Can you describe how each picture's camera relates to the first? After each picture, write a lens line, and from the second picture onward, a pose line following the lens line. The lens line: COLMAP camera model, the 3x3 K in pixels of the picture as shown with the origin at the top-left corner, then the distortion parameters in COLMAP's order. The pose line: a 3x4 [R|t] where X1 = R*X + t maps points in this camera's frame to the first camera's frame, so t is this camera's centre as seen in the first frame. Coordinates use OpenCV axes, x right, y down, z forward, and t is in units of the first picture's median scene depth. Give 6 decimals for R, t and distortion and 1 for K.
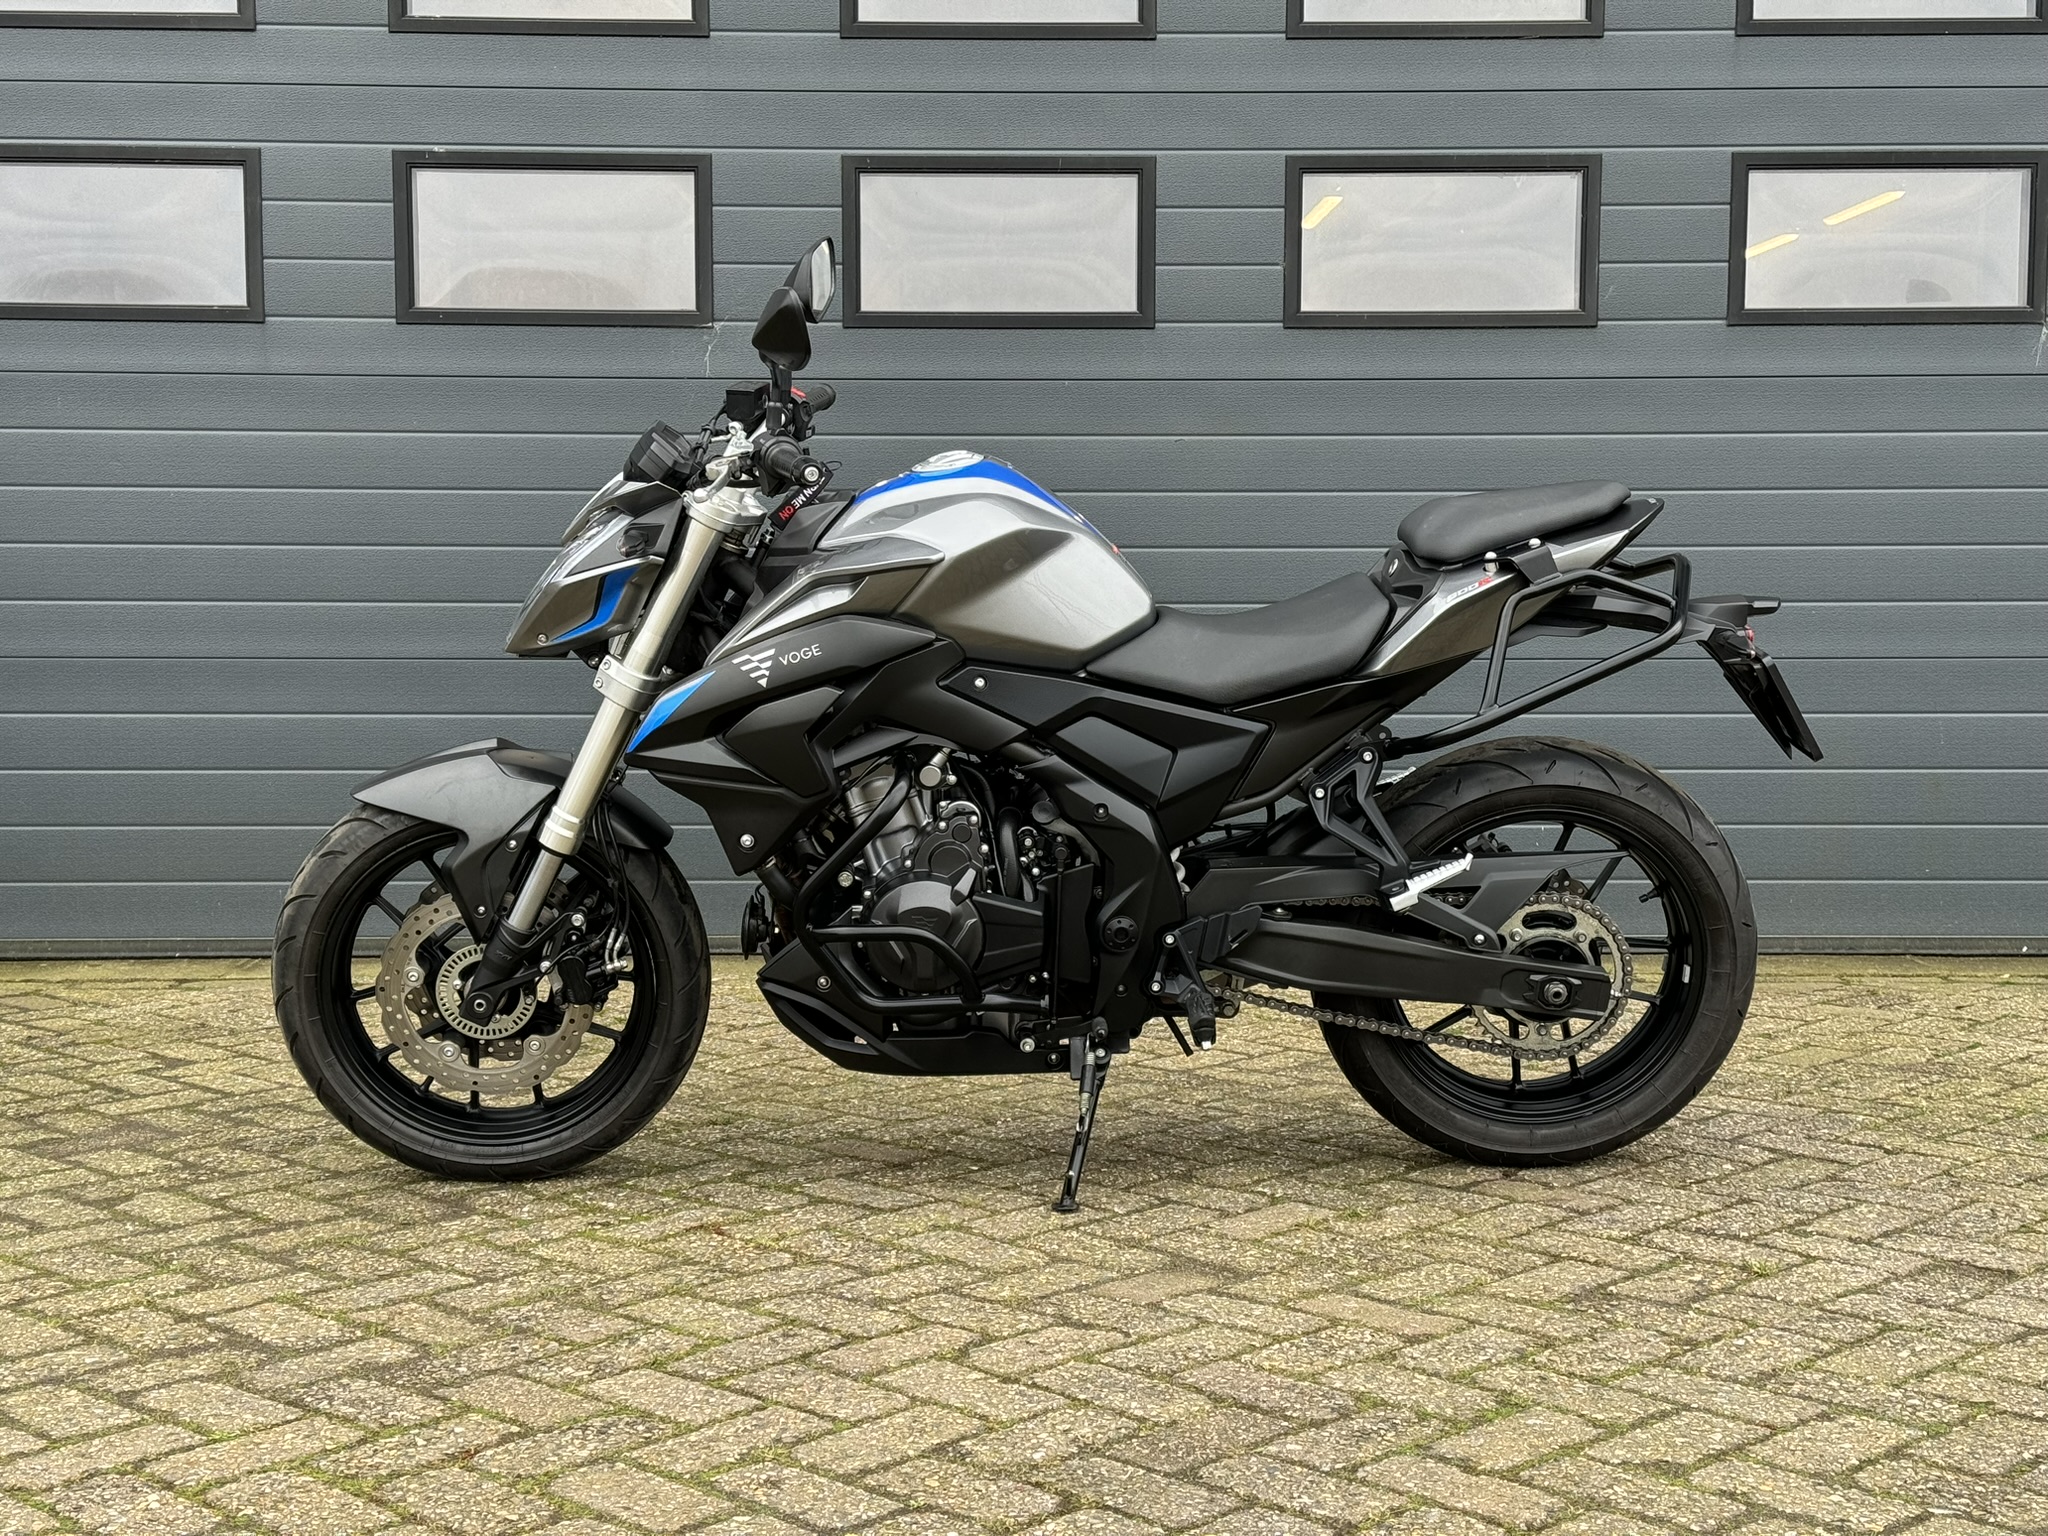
lens RADIAL K [[2835.9, 0, 1010.5], [0, 2835.9, 775.9], [0, 0, 1]] dist [0.146520, 0.000000]
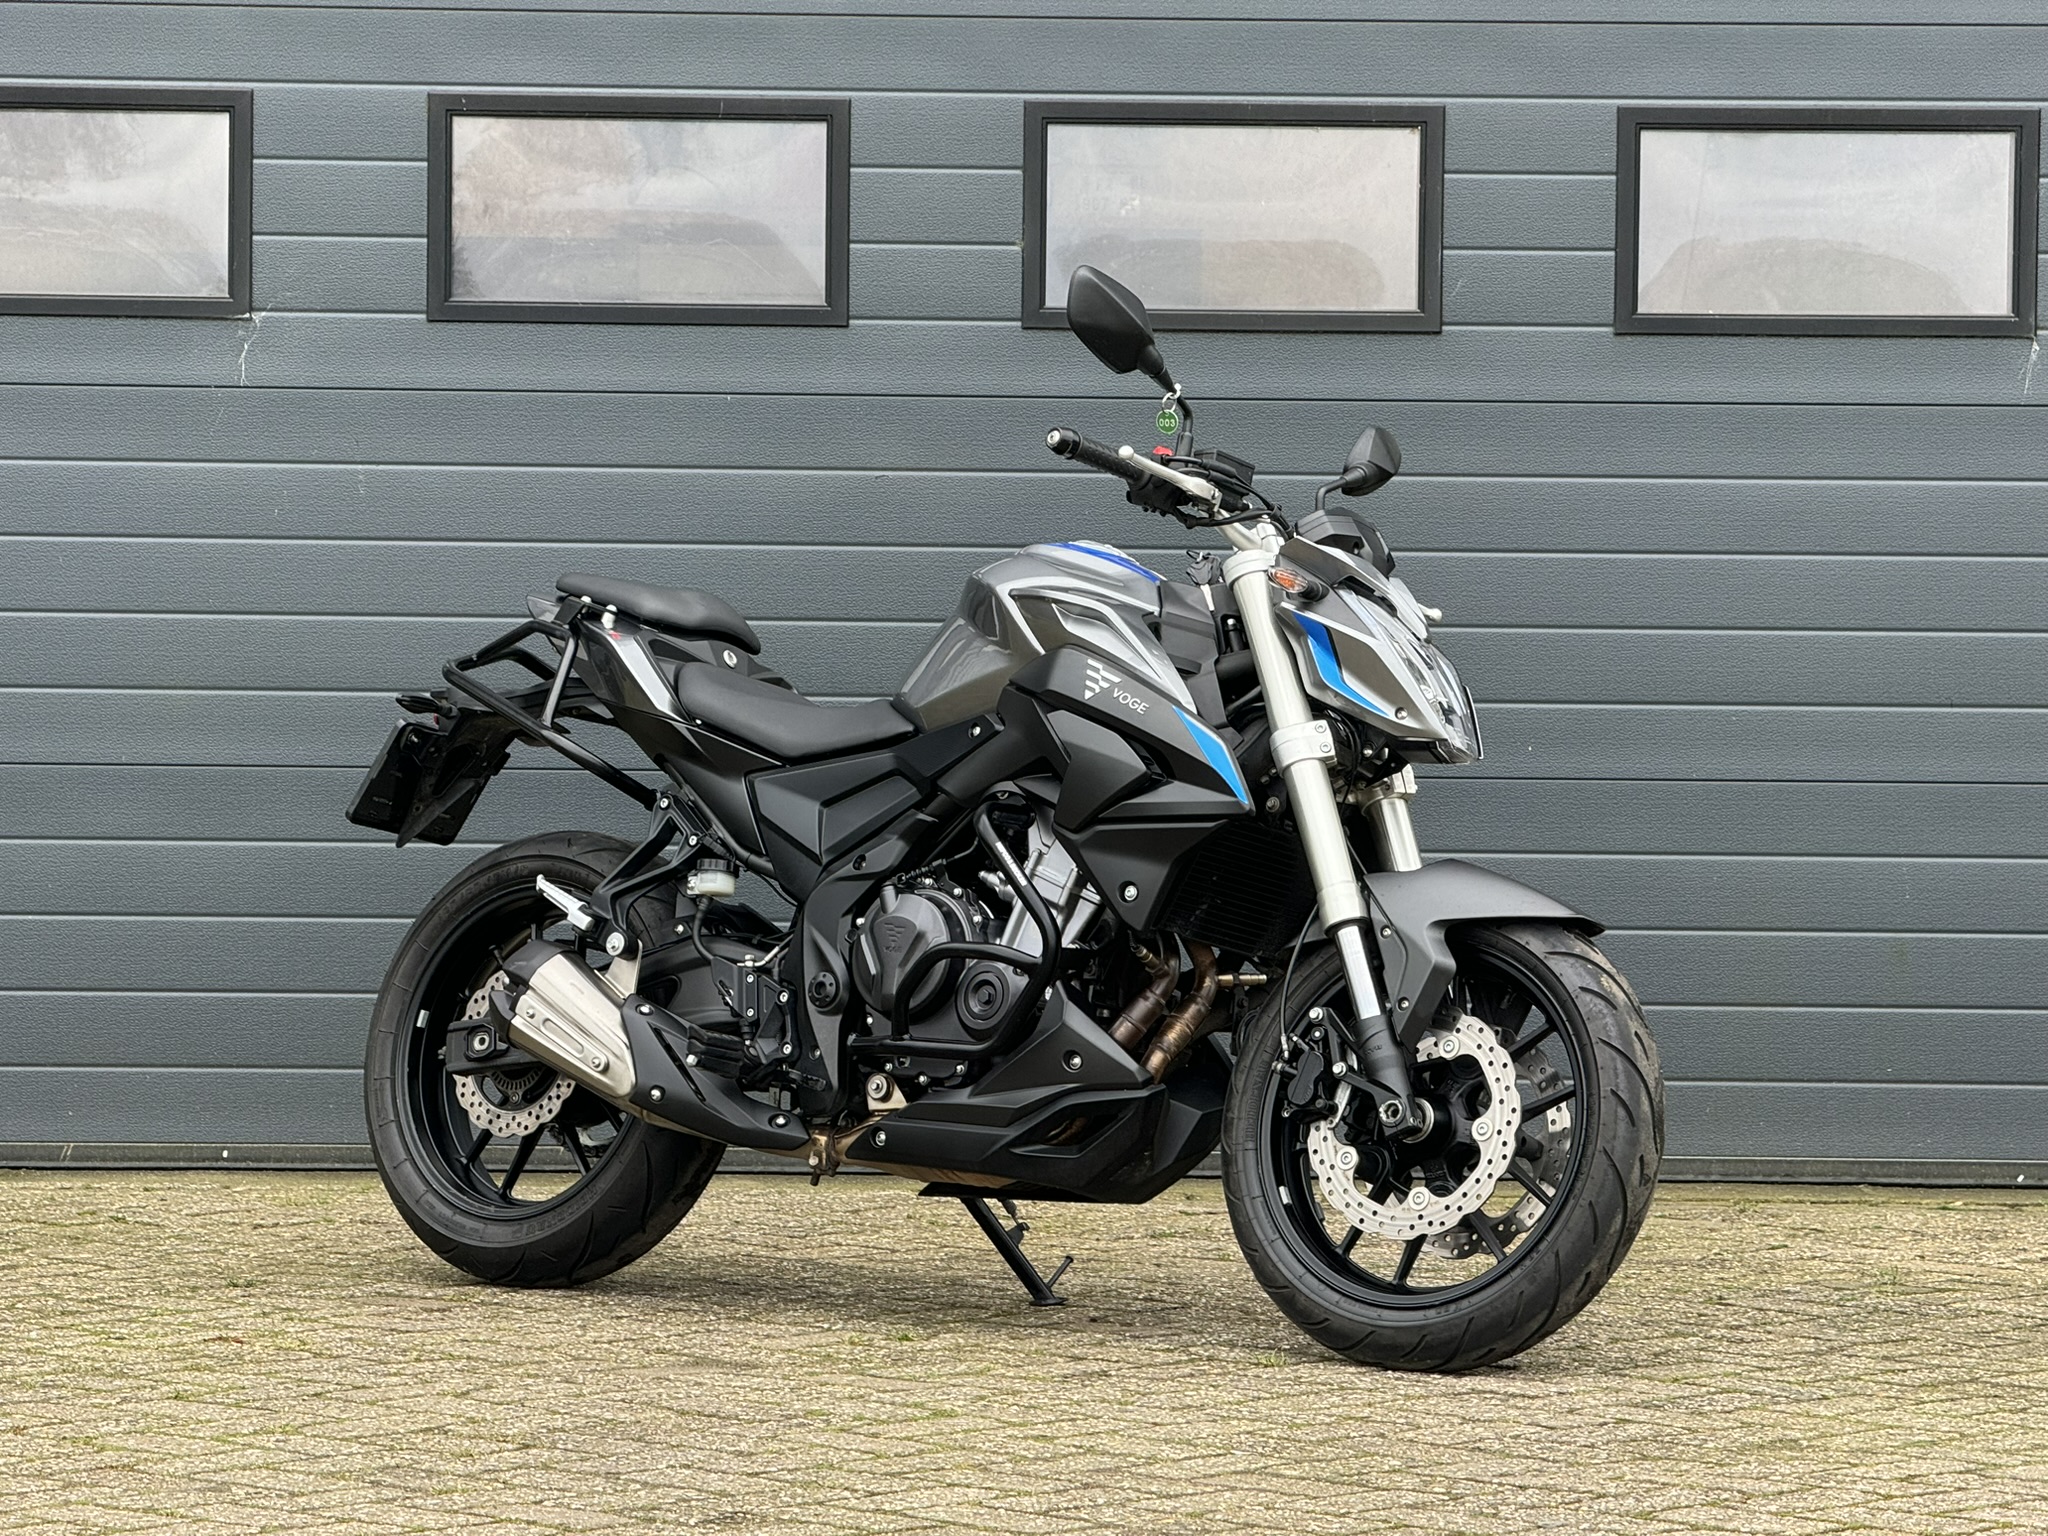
lens RADIAL K [[7154.3, 0, 1026.9], [0, 7154.3, 767.5], [0, 0, 1]] dist [0.281451, 0.000000]
pose [[0.999949, 0.009721, 0.002729, 0.148153], [-0.009592, 0.998987, -0.043958, 0.062414], [-0.003153, 0.043929, 0.999030, -1.367998]]
